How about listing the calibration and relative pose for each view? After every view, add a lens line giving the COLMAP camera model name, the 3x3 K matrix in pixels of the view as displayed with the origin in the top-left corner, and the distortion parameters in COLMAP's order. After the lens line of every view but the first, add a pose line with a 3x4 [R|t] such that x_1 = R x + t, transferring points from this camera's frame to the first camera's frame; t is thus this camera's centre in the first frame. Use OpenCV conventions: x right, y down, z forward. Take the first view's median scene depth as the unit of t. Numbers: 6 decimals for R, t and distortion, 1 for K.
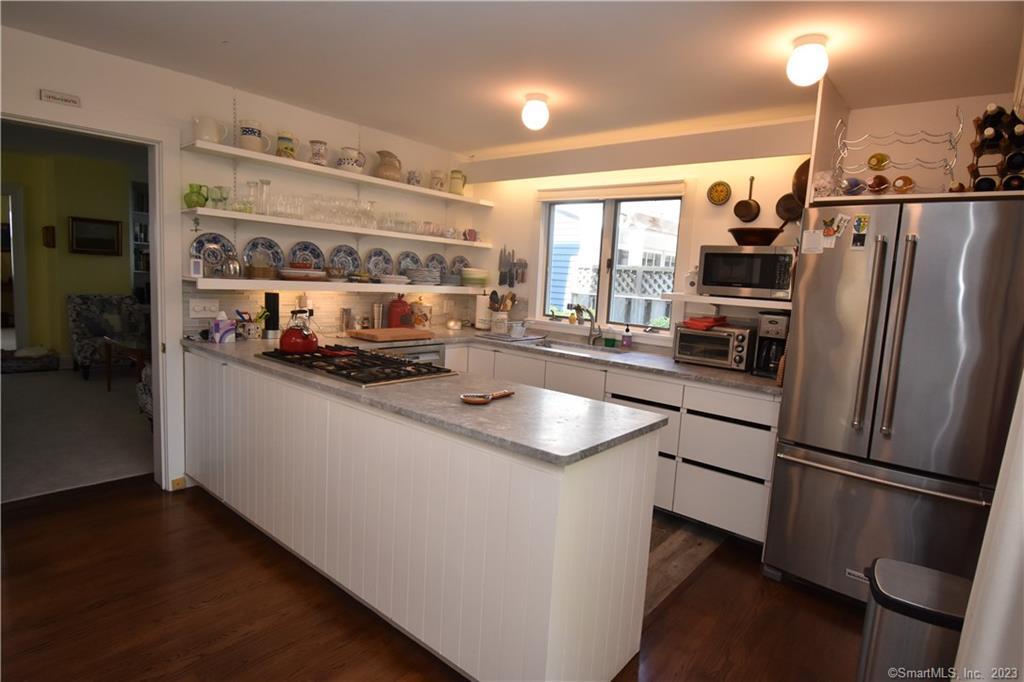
lens RADIAL K [[537.6, 0, 511.7], [0, 537.6, 342.0], [0, 0, 1]] dist [-0.012623, -0.015001]
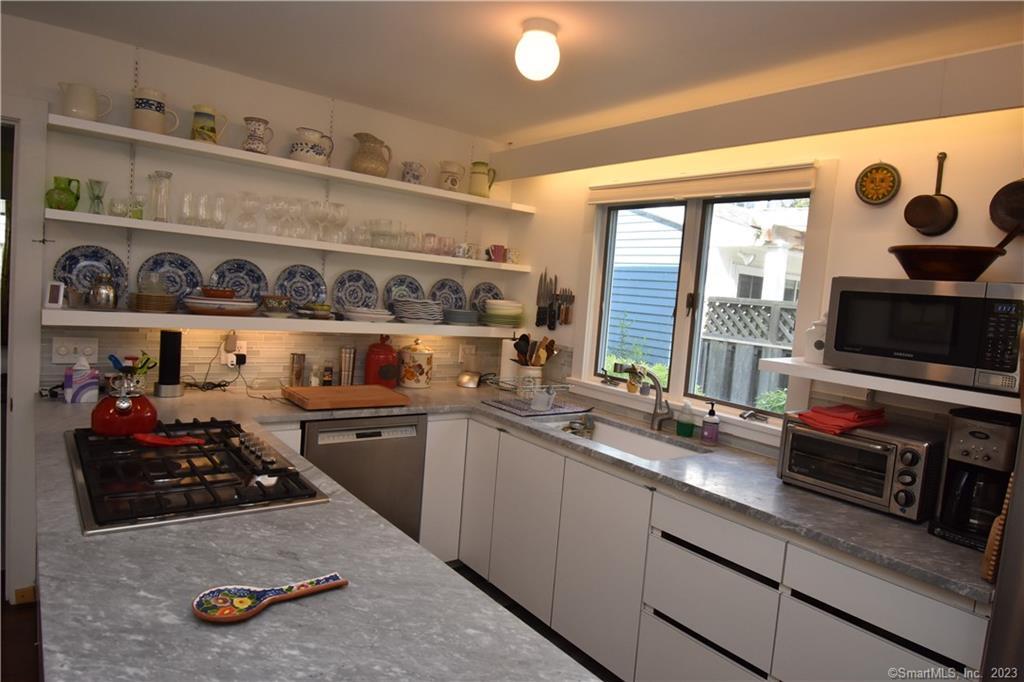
lens RADIAL K [[623.1, 0, 511.9], [0, 623.1, 339.9], [0, 0, 1]] dist [-0.010157, -0.014626]
pose [[0.976716, 0.041244, -0.210535, 0.161863], [-0.053574, 0.997146, -0.053200, -0.062720], [0.207740, 0.063241, 0.976138, 0.309629]]
